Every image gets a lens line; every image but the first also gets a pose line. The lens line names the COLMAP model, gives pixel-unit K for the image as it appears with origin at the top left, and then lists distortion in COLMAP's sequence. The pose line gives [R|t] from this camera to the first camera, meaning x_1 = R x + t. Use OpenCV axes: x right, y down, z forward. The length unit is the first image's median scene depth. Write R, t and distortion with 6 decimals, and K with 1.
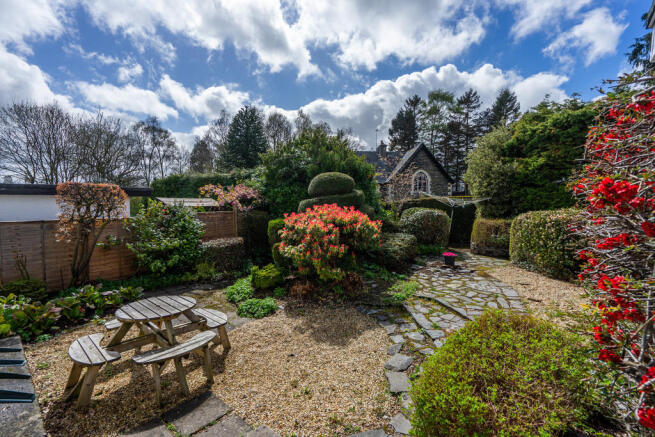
lens RADIAL K [[295.1, 0, 327.5], [0, 295.1, 218.5], [0, 0, 1]] dist [-0.002616, 0.000036]
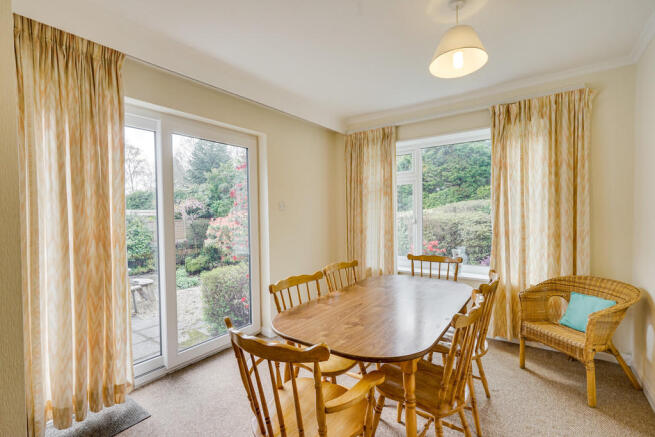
lens RADIAL K [[295.1, 0, 327.5], [0, 295.1, 218.5], [0, 0, 1]] dist [-0.002616, 0.000036]
pose [[0.997370, -0.024041, 0.068373, 0.205362], [0.026861, 0.998813, -0.040642, 0.038654], [-0.067314, 0.042372, 0.996832, -0.271634]]
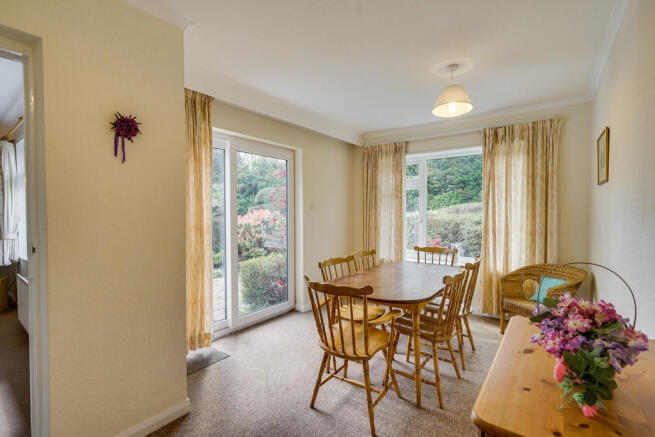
lens RADIAL K [[295.1, 0, 327.5], [0, 295.1, 218.5], [0, 0, 1]] dist [-0.002616, 0.000036]
pose [[0.998591, -0.011755, 0.051747, 0.175548], [0.013829, 0.999108, -0.039912, 0.043109], [-0.051231, 0.040571, 0.997862, -0.350322]]
